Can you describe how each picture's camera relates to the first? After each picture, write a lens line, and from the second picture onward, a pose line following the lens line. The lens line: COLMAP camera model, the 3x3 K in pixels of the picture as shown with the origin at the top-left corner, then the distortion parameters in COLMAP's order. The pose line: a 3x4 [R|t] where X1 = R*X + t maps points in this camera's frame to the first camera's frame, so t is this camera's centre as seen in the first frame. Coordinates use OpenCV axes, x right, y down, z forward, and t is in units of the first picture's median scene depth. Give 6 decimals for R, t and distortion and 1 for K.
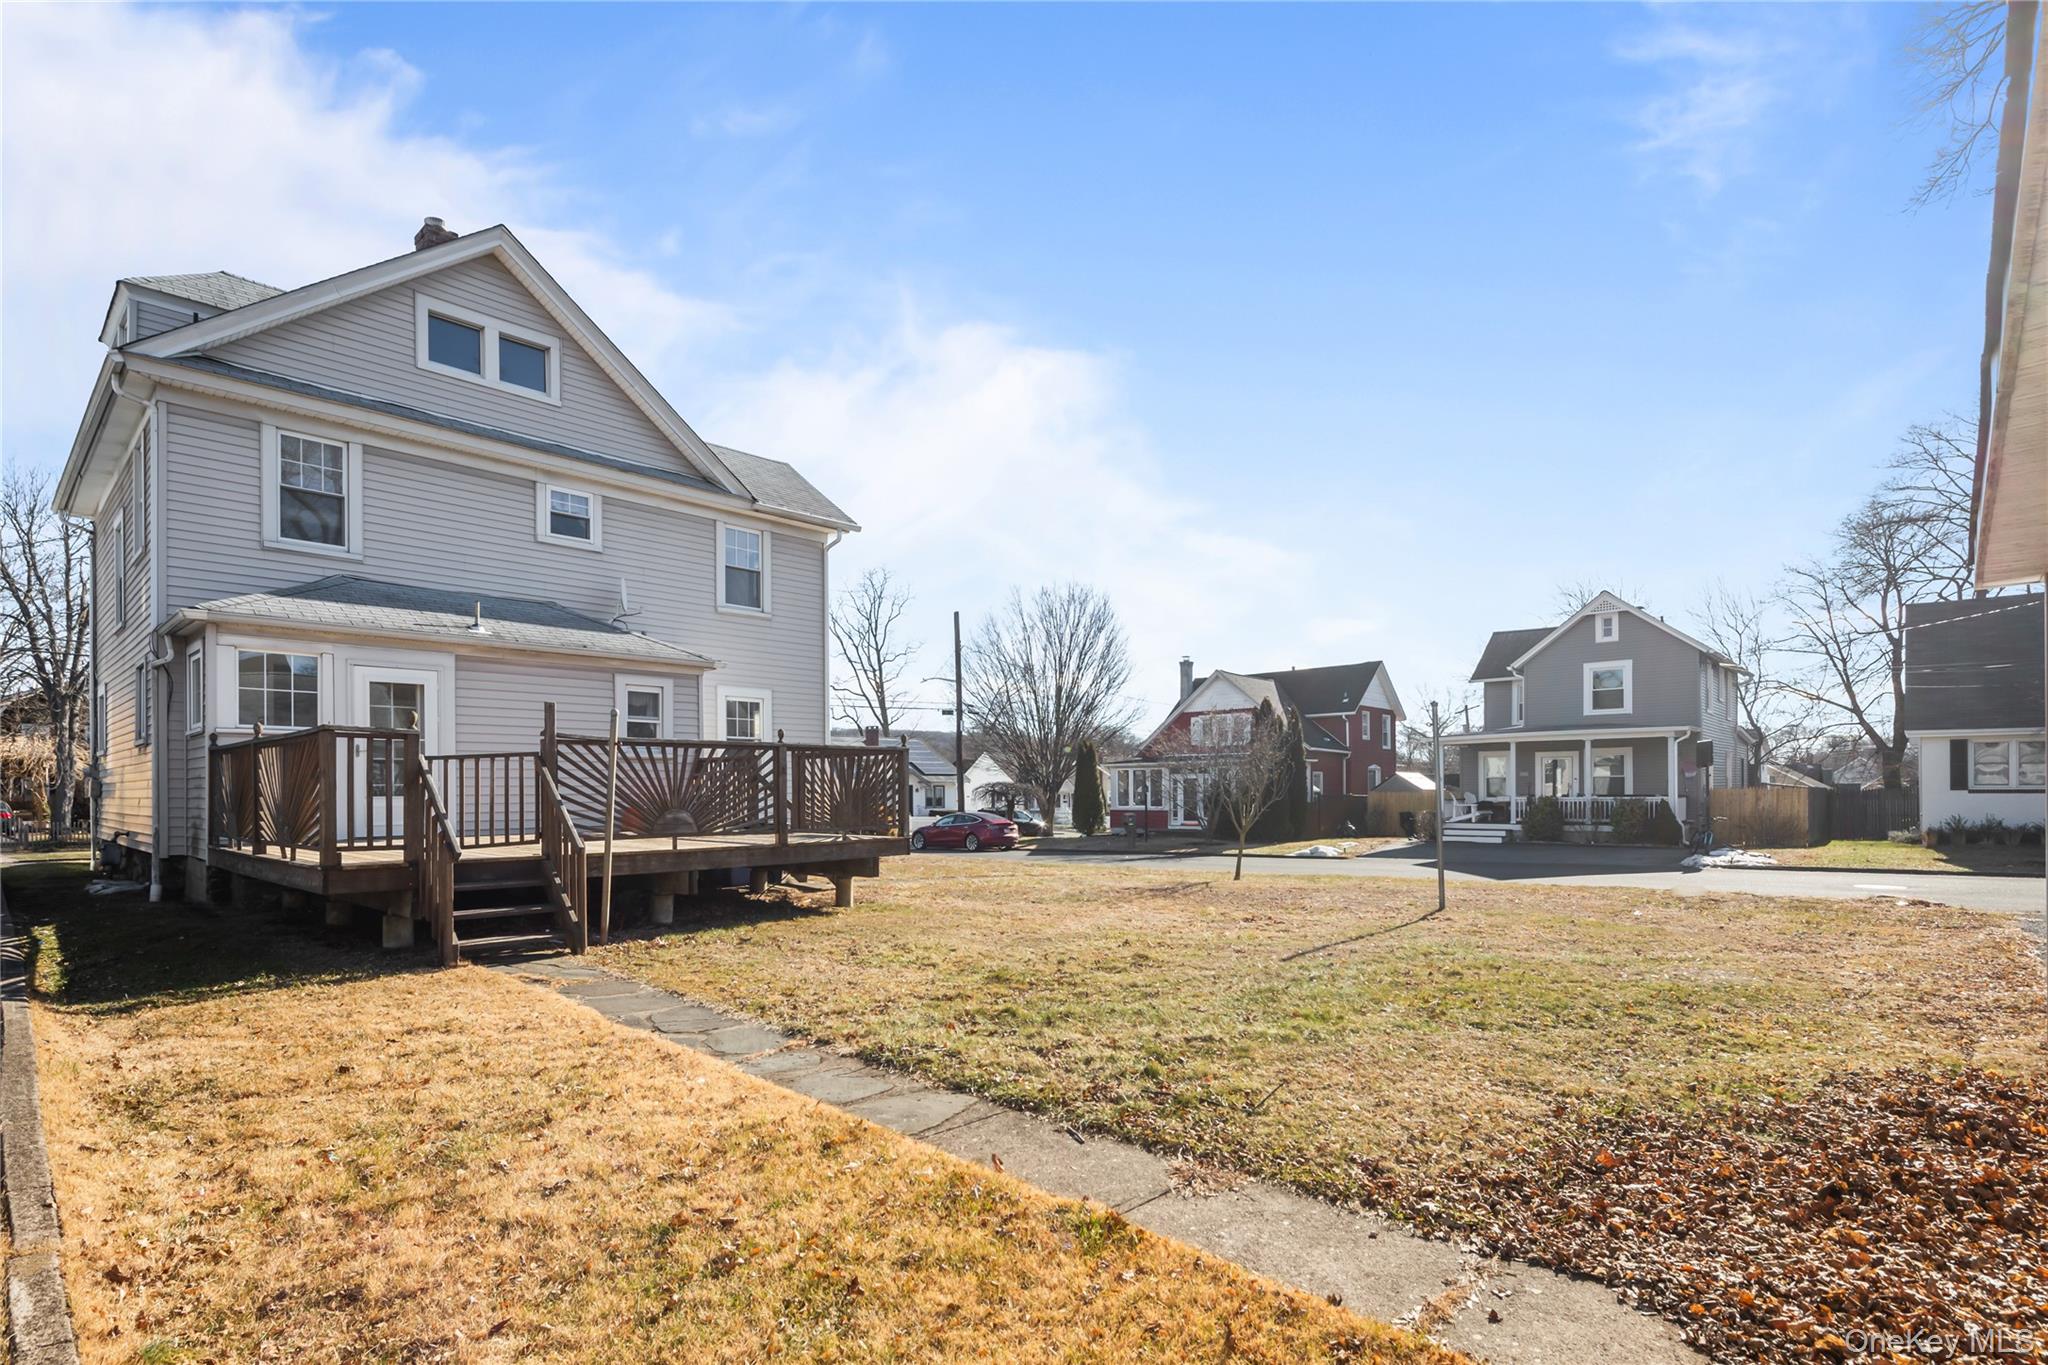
lens RADIAL K [[1019.2, 0, 1027.0], [0, 1019.2, 781.2], [0, 0, 1]] dist [-0.005268, -0.000971]
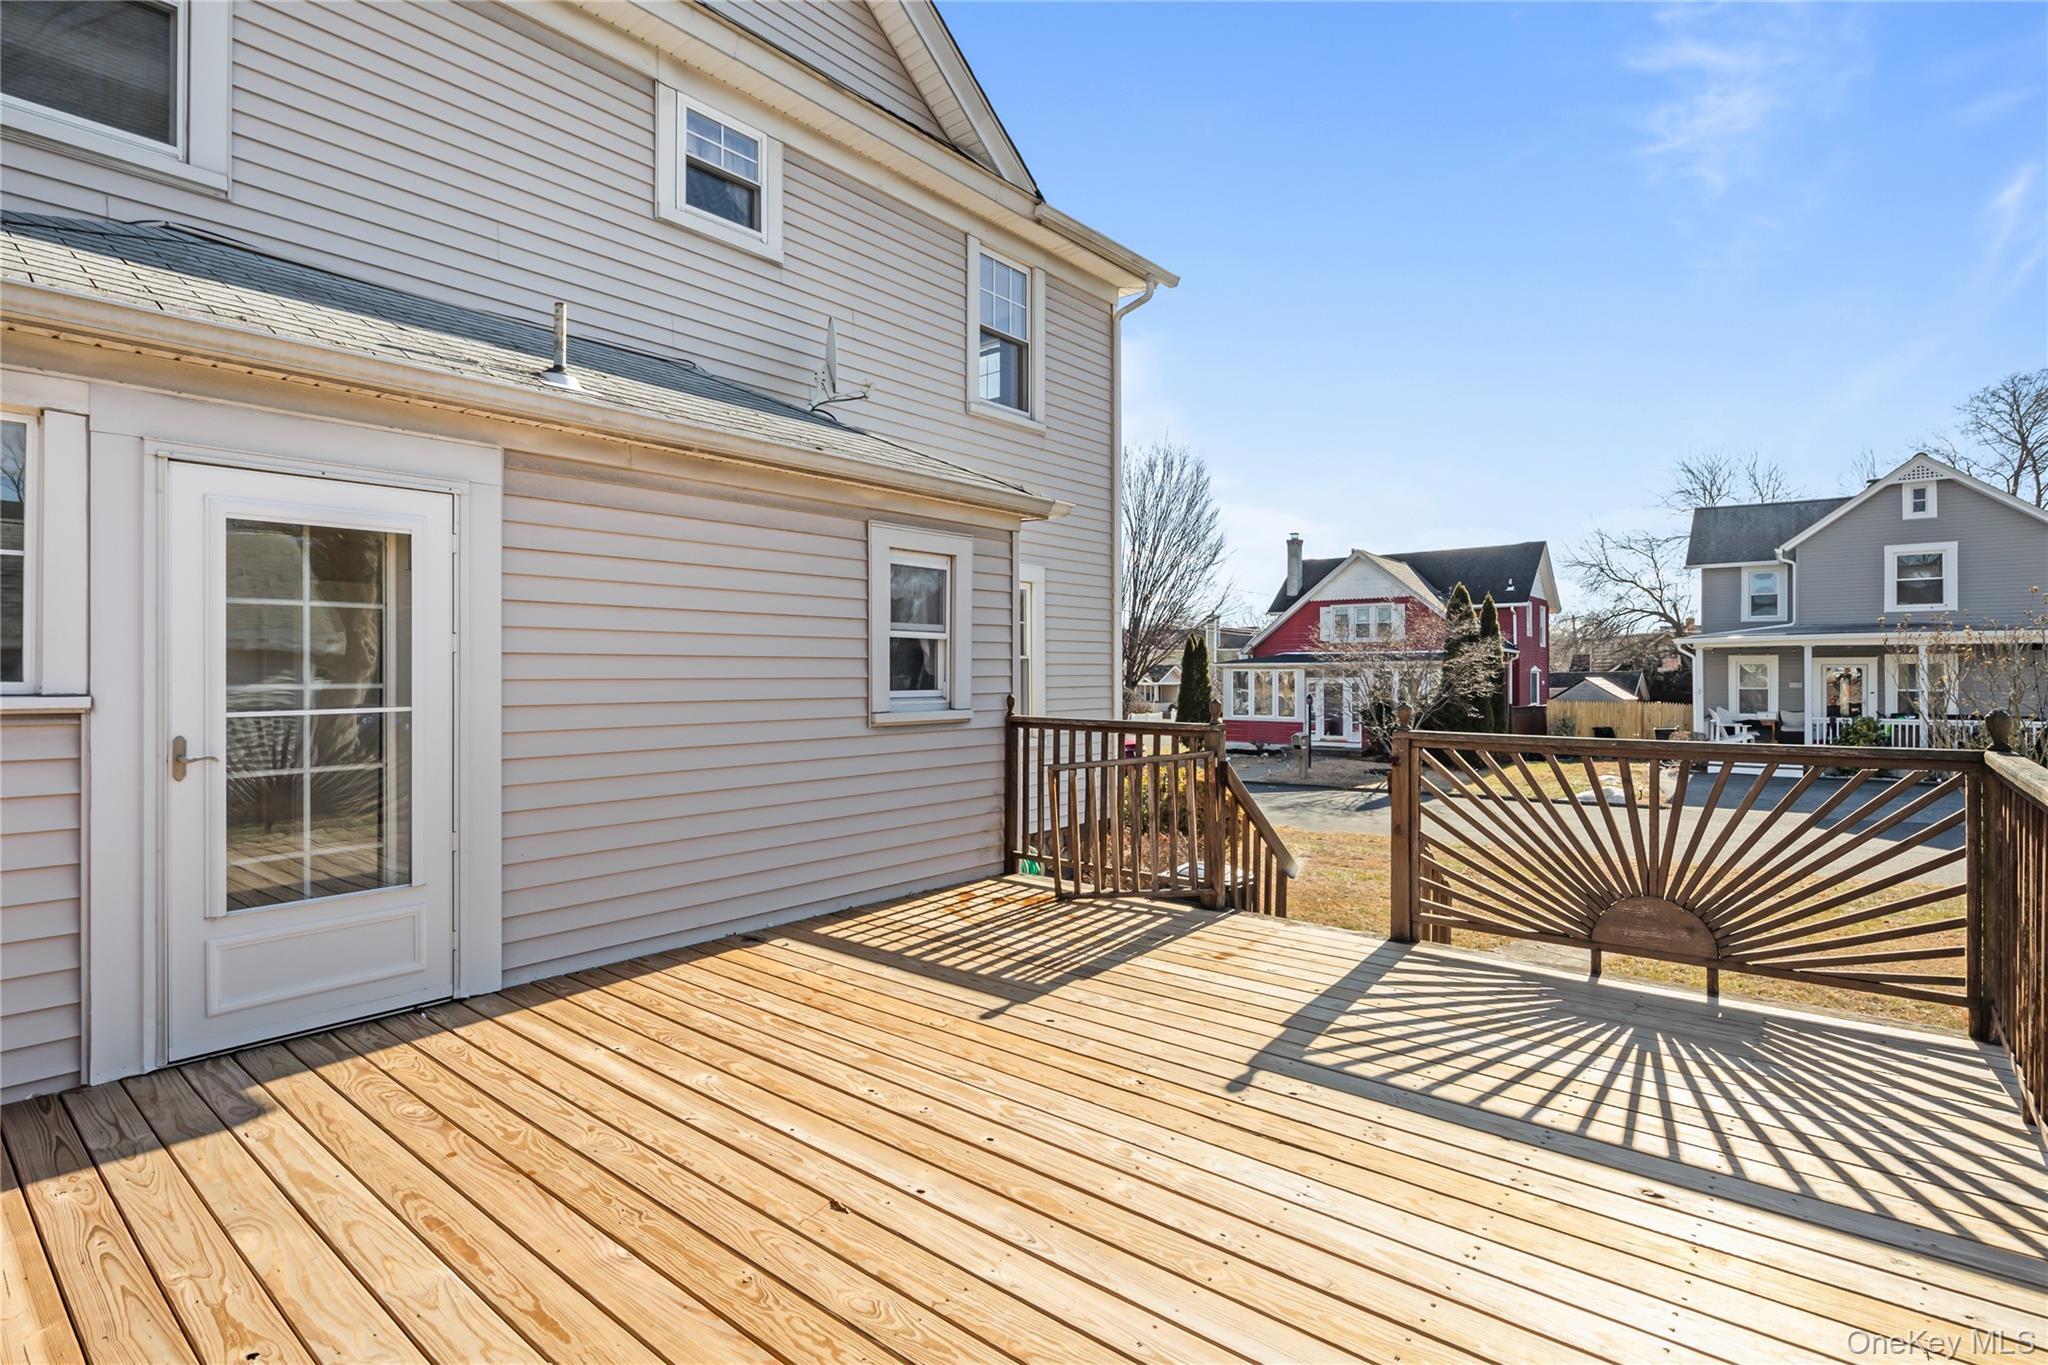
lens RADIAL K [[1019.2, 0, 1015.5], [0, 1019.2, 666.3], [0, 0, 1]] dist [-0.005268, -0.000971]
pose [[0.999163, 0.006917, 0.040324, -0.155270], [-0.007042, 0.999971, 0.002963, -0.020799], [-0.040303, -0.003245, 0.999182, 0.251466]]
